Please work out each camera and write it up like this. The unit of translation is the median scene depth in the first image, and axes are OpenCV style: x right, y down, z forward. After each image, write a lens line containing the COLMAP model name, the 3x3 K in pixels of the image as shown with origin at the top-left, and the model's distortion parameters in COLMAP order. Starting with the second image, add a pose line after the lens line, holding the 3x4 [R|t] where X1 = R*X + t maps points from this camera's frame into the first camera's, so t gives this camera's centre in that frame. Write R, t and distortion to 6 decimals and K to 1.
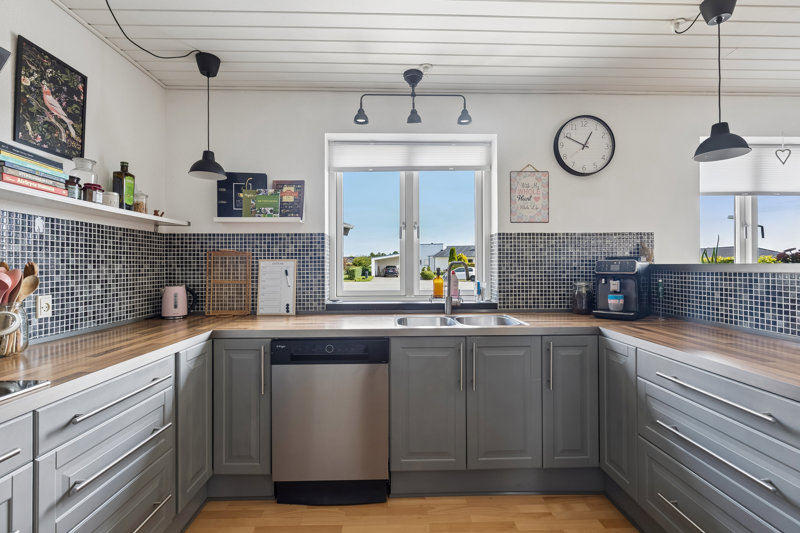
lens RADIAL K [[377.7, 0, 400.6], [0, 377.7, 260.9], [0, 0, 1]] dist [-0.000309, -0.000579]
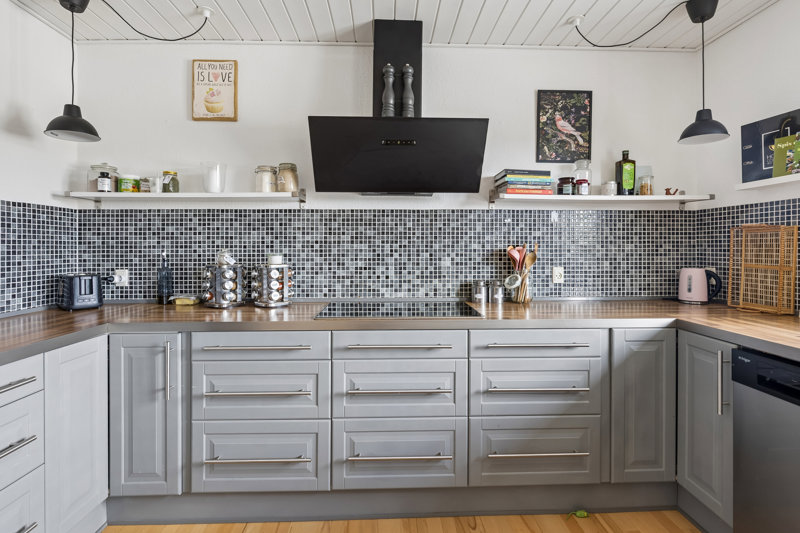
lens RADIAL K [[377.7, 0, 399.2], [0, 377.7, 249.5], [0, 0, 1]] dist [-0.000309, -0.000579]
pose [[0.006342, 0.006449, -0.999959, 0.335695], [0.013810, 0.999883, 0.006536, 0.007582], [0.999885, -0.013851, 0.006252, 0.312592]]
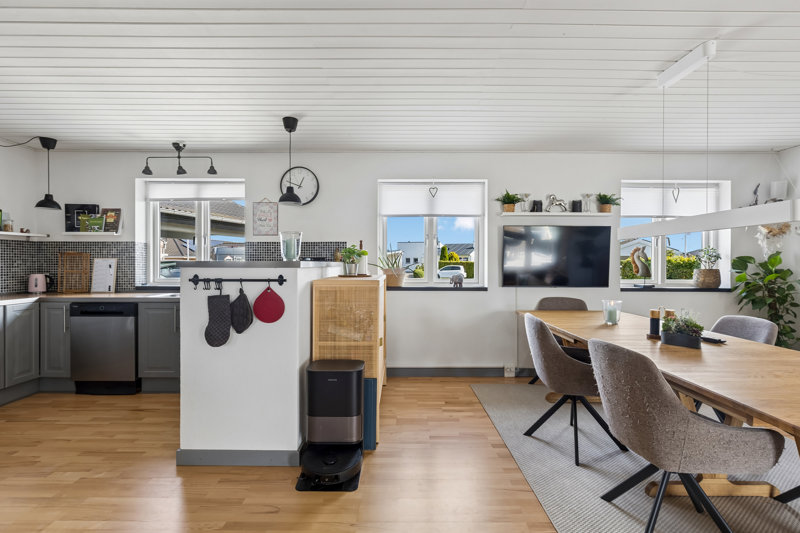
lens RADIAL K [[377.7, 0, 396.5], [0, 377.7, 264.6], [0, 0, 1]] dist [-0.000309, -0.000579]
pose [[0.999577, 0.004813, -0.028674, 1.115987], [-0.004392, 0.999882, 0.014728, -0.005118], [0.028741, -0.014596, 0.999480, -0.663432]]
